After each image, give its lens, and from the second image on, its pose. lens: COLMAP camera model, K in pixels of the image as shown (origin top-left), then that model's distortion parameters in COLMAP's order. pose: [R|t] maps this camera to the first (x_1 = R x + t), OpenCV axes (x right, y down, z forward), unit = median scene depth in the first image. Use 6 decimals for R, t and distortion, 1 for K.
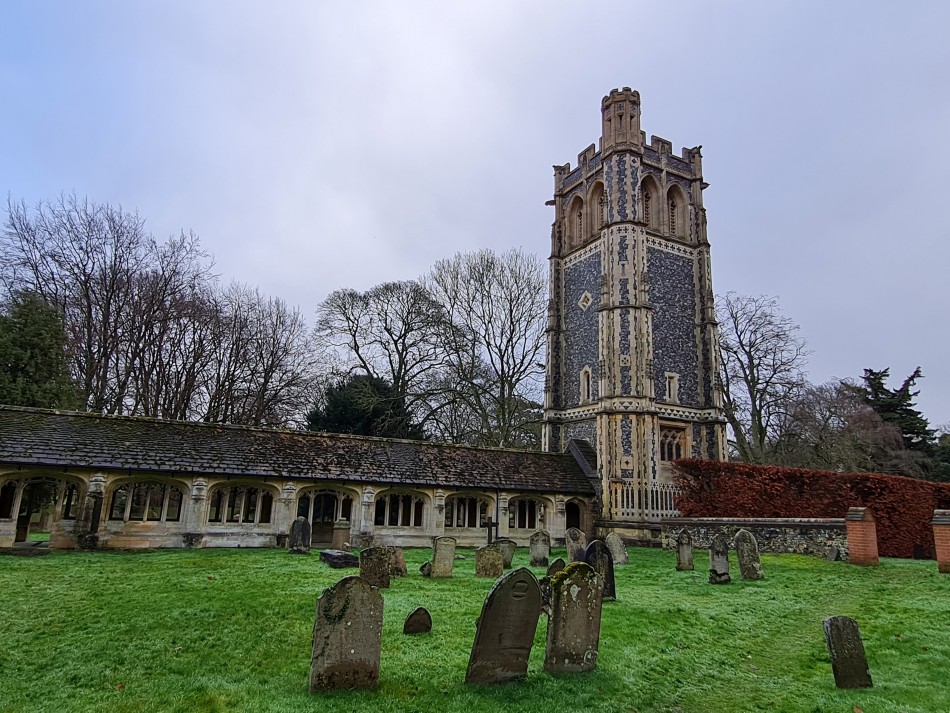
lens RADIAL K [[589.4, 0, 475.0], [0, 589.4, 356.5], [0, 0, 1]] dist [0.000686, 0.000464]
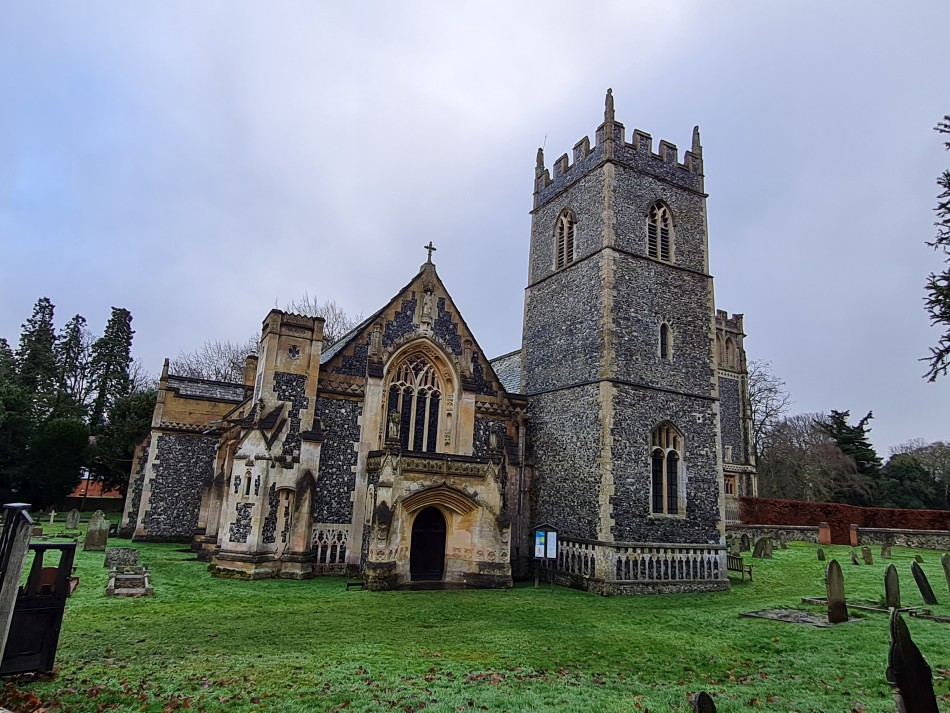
lens RADIAL K [[589.4, 0, 475.0], [0, 589.4, 356.5], [0, 0, 1]] dist [0.000686, 0.000464]
pose [[0.998950, 0.026967, 0.037042, -0.494938], [-0.027163, 0.999620, 0.004790, -0.220179], [-0.036899, -0.005791, 0.999302, -0.758435]]
